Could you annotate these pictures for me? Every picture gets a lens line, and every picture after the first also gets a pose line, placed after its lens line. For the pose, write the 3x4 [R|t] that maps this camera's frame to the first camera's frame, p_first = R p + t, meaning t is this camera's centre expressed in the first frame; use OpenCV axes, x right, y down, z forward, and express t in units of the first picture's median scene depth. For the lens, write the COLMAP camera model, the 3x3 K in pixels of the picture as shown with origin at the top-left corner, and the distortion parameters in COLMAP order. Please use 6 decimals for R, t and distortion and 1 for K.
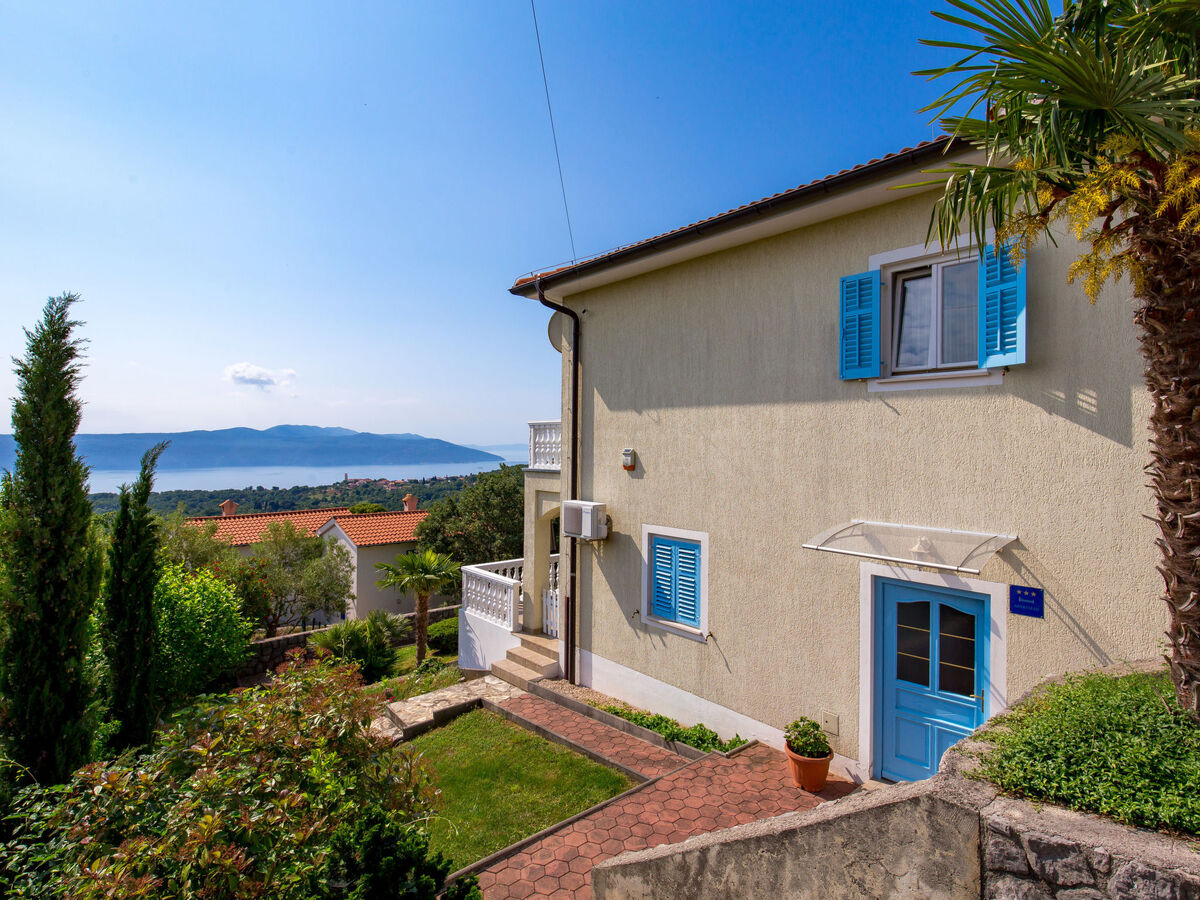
lens RADIAL K [[615.0, 0, 596.7], [0, 615.0, 434.2], [0, 0, 1]] dist [0.006973, -0.000016]
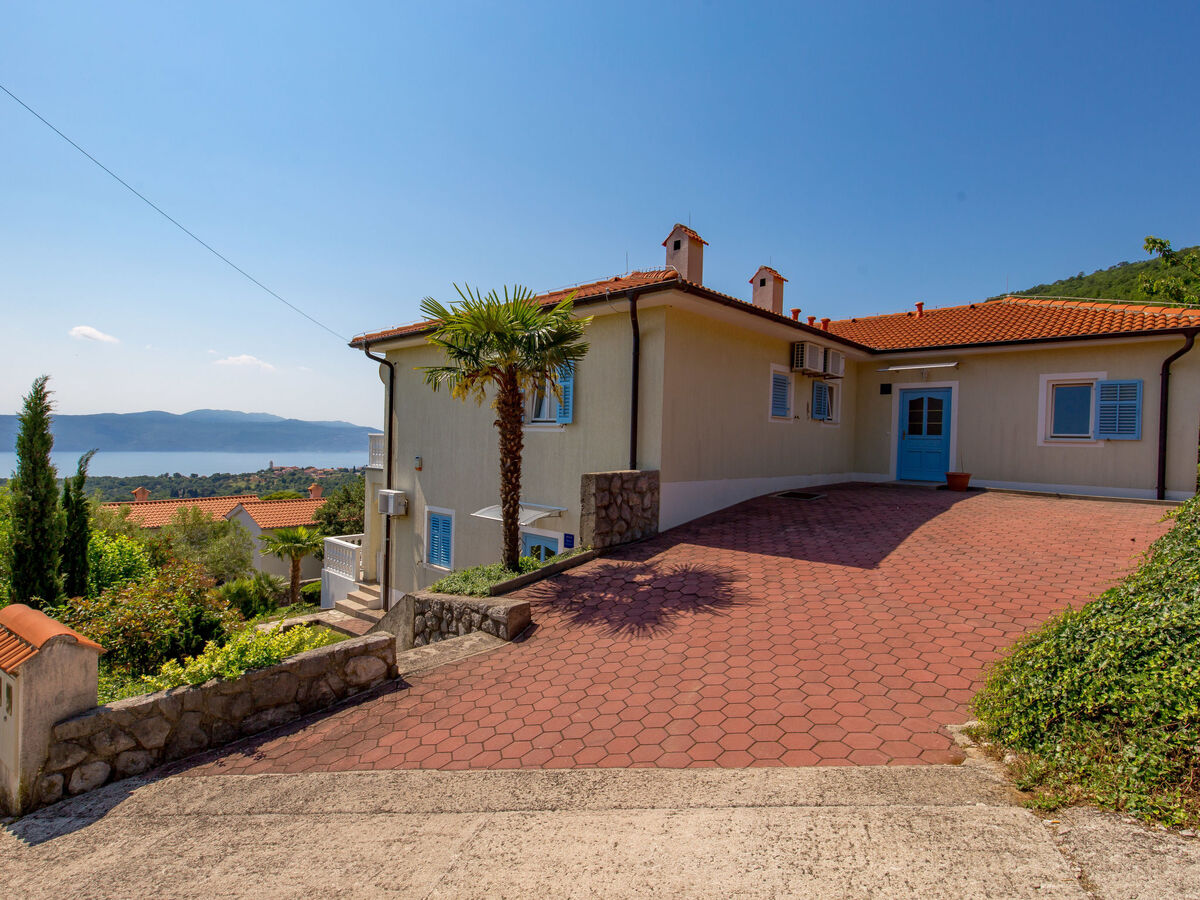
lens RADIAL K [[607.1, 0, 604.0], [0, 607.1, 444.0], [0, 0, 1]] dist [-0.001775, -0.000778]
pose [[0.993438, 0.015887, 0.113267, 0.315668], [-0.019300, 0.999390, 0.029099, -0.056189], [-0.112736, -0.031094, 0.993138, -0.519129]]
